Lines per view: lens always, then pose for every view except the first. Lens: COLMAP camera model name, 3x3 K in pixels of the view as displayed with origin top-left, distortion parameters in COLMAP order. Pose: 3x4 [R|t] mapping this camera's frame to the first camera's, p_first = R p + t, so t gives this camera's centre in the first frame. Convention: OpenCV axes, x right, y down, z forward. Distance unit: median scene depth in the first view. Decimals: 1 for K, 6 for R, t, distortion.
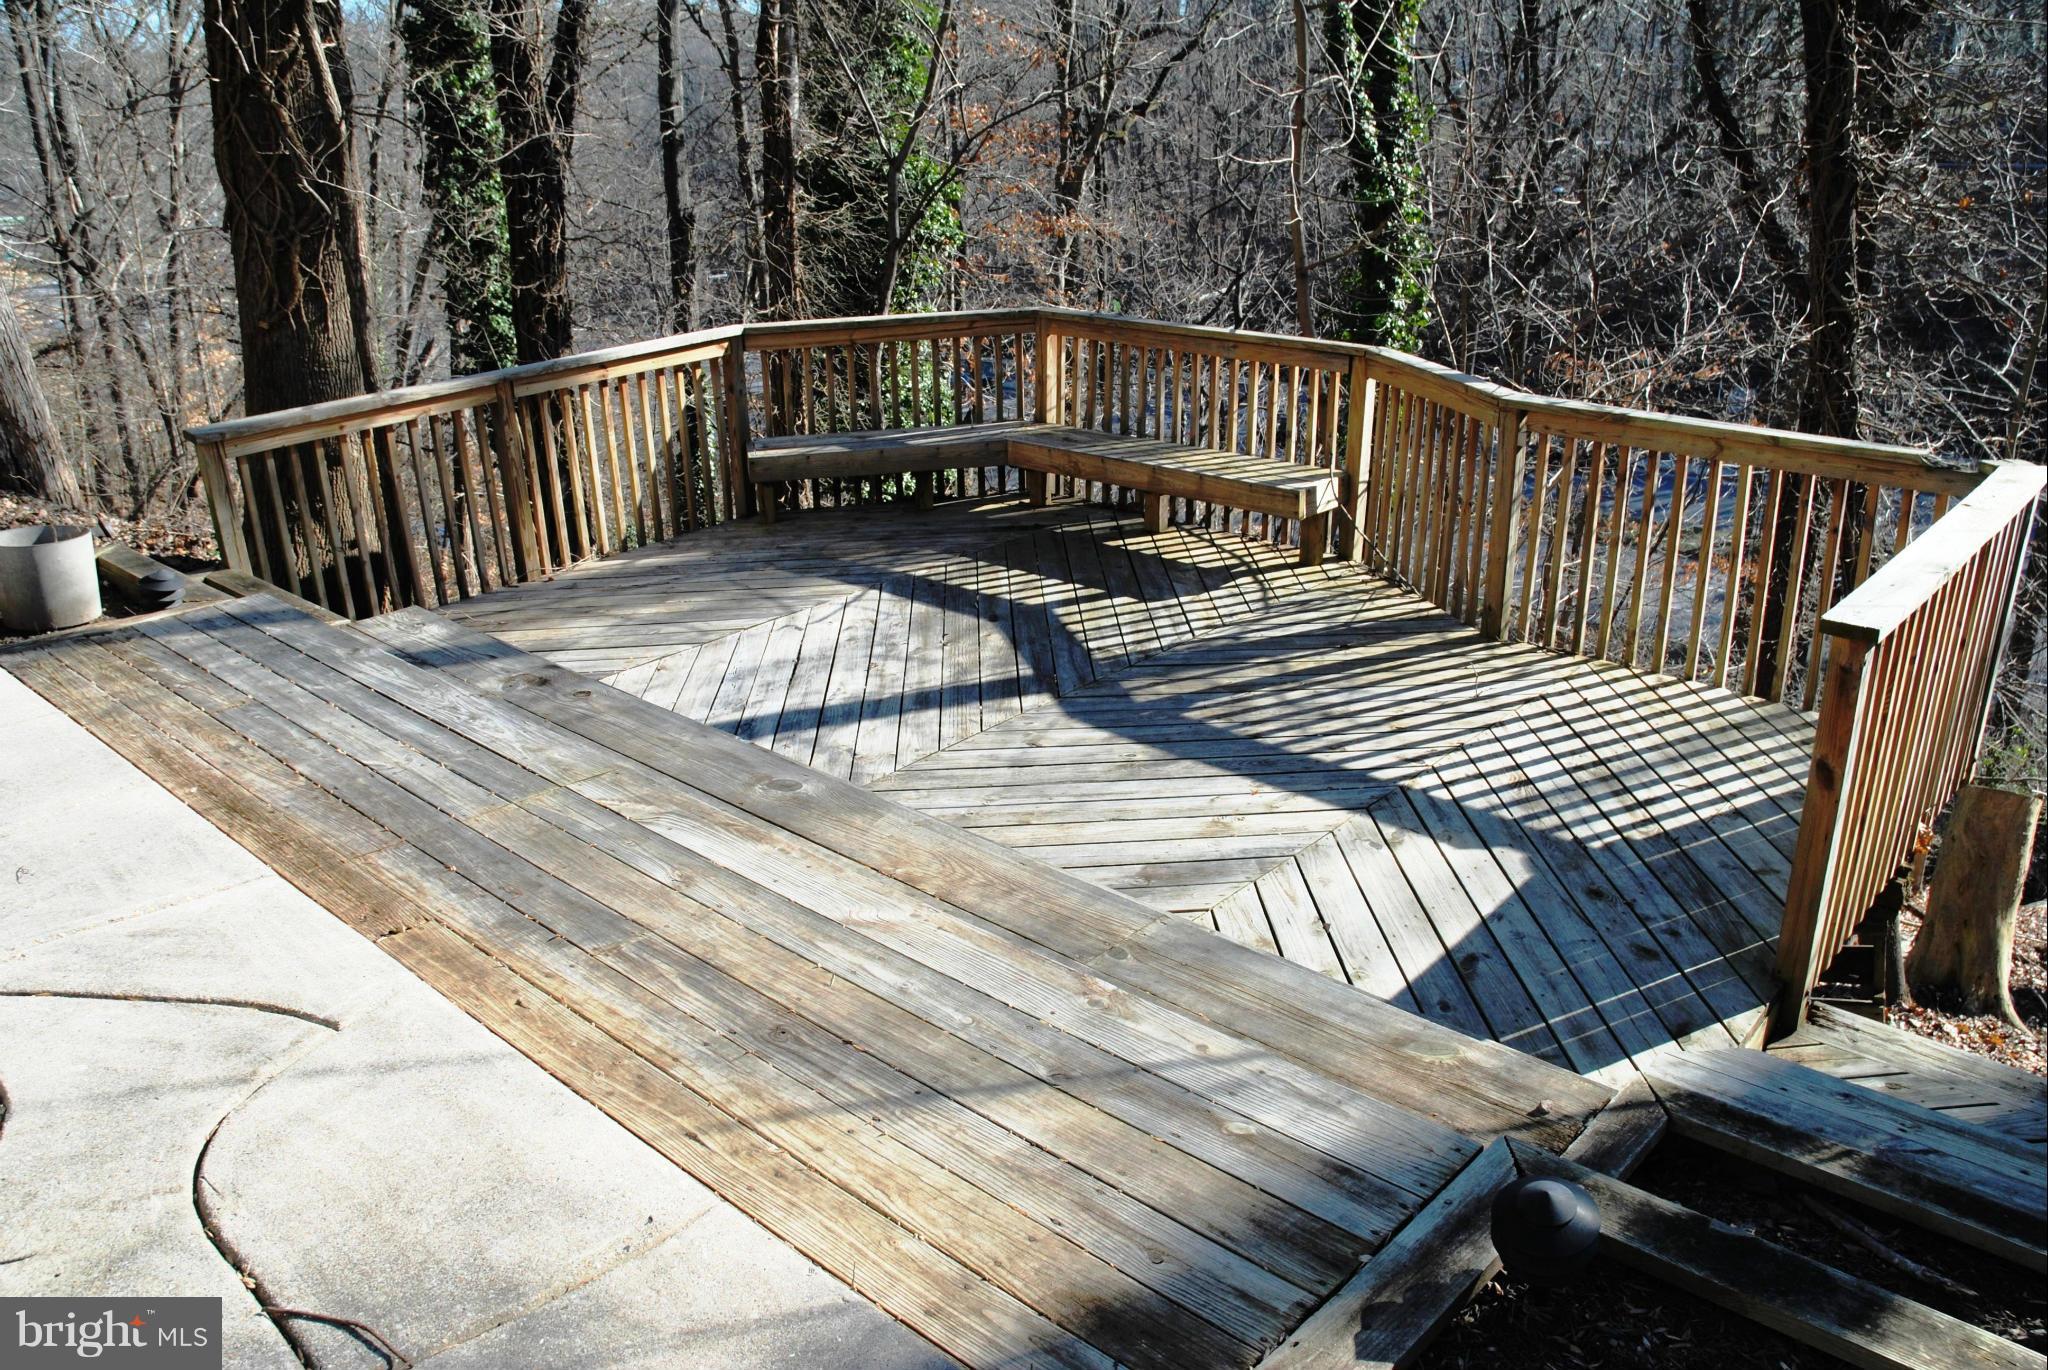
lens RADIAL K [[1548.4, 0, 1033.1], [0, 1548.4, 710.4], [0, 0, 1]] dist [-0.172045, 0.137785]
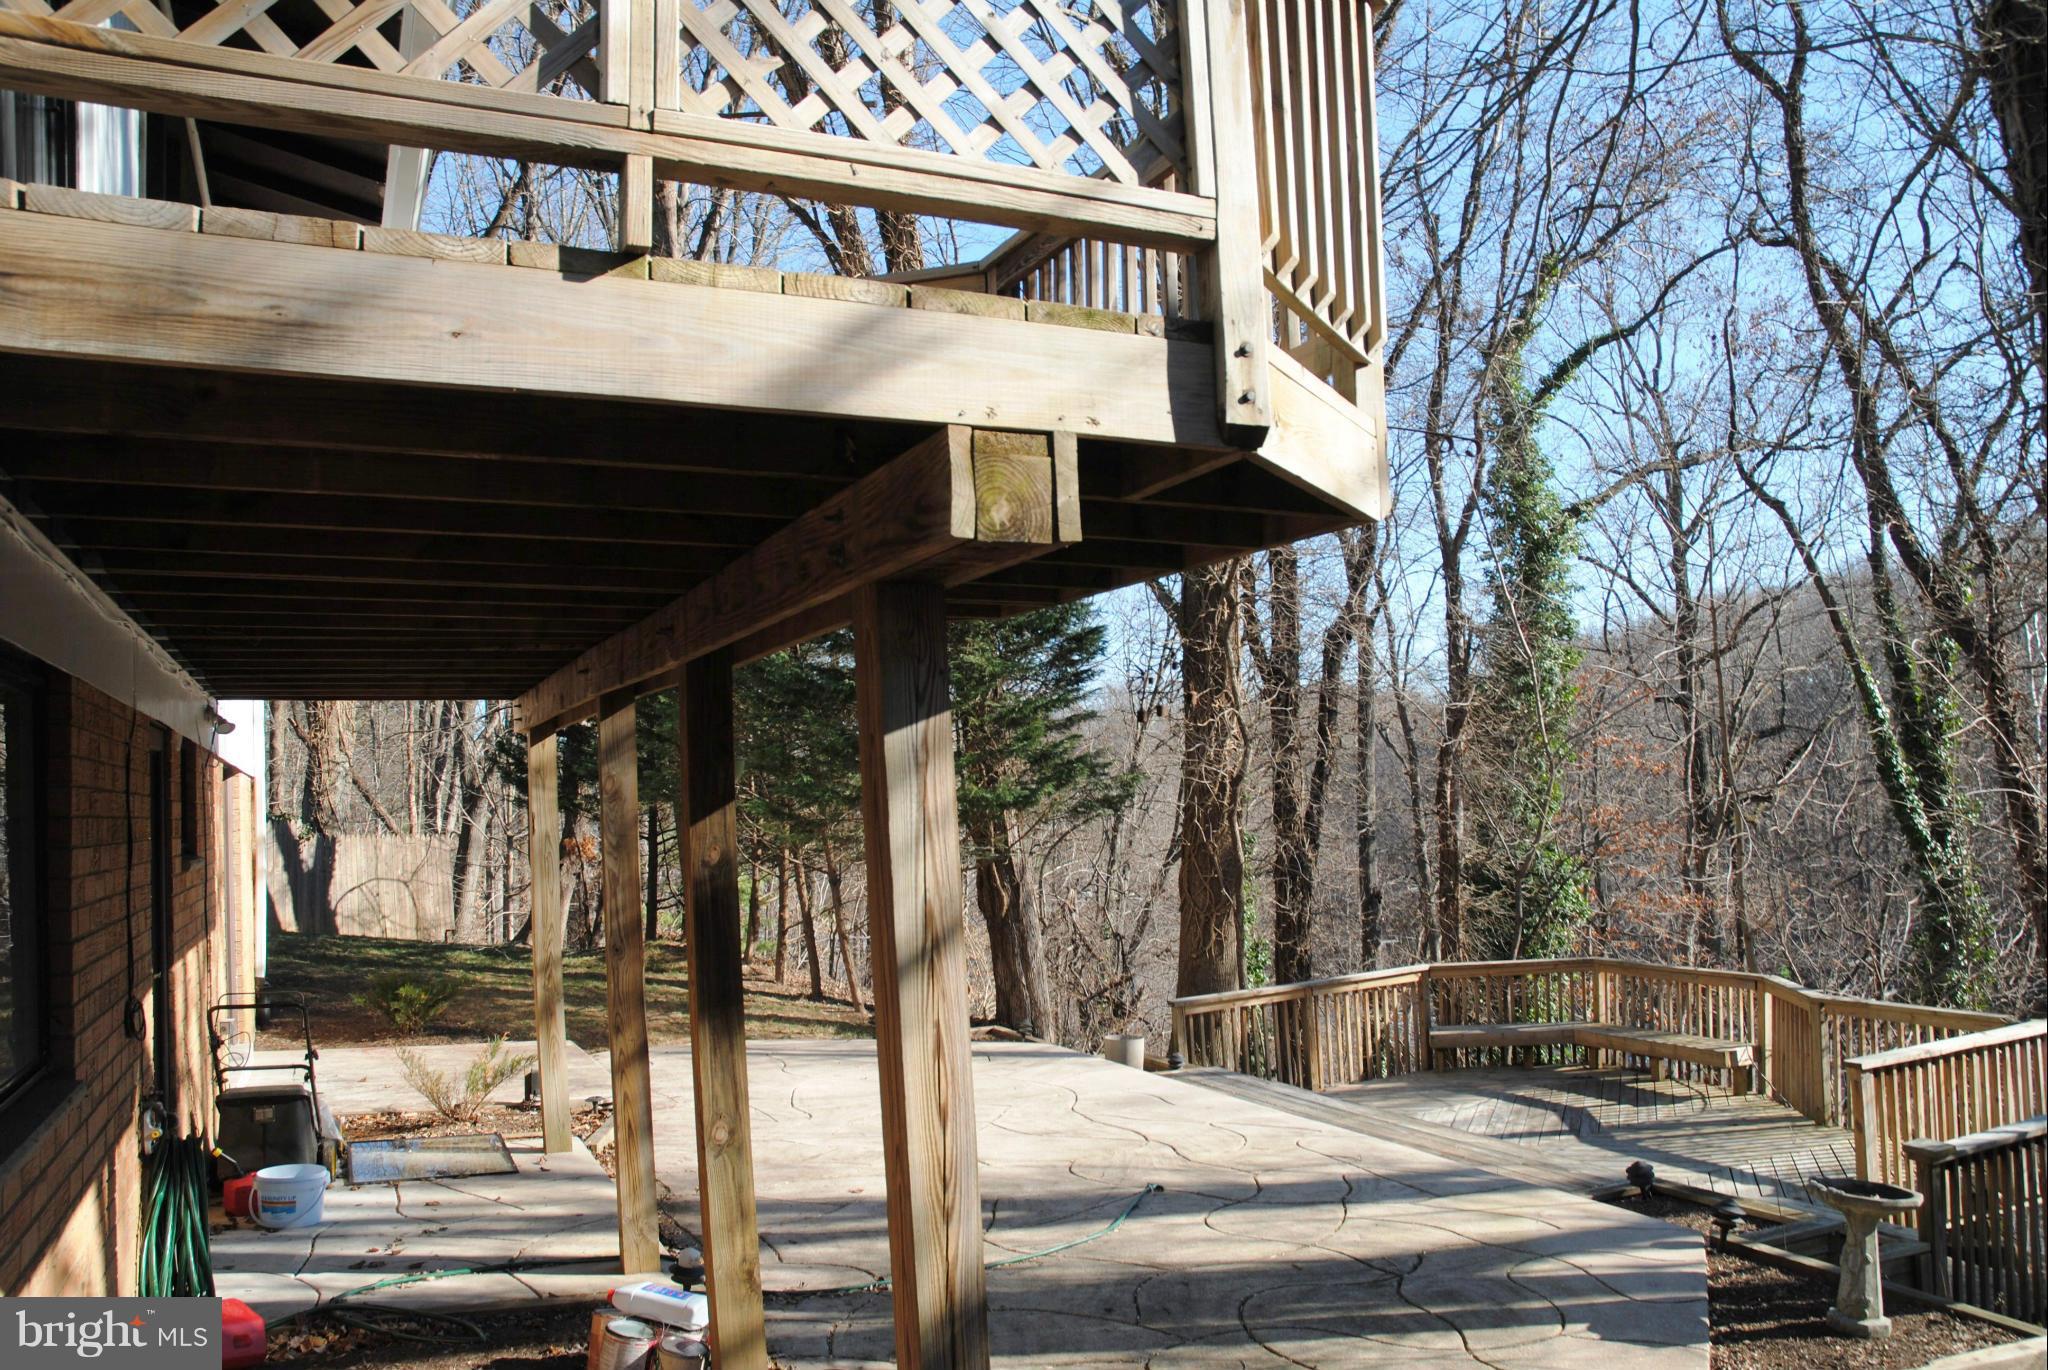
lens RADIAL K [[1548.4, 0, 1033.1], [0, 1548.4, 710.4], [0, 0, 1]] dist [-0.172045, 0.137785]
pose [[0.912408, -0.045361, -0.406761, 0.147909], [-0.127688, 0.912687, -0.388199, 0.262849], [0.388854, 0.406135, 0.826950, -0.902557]]
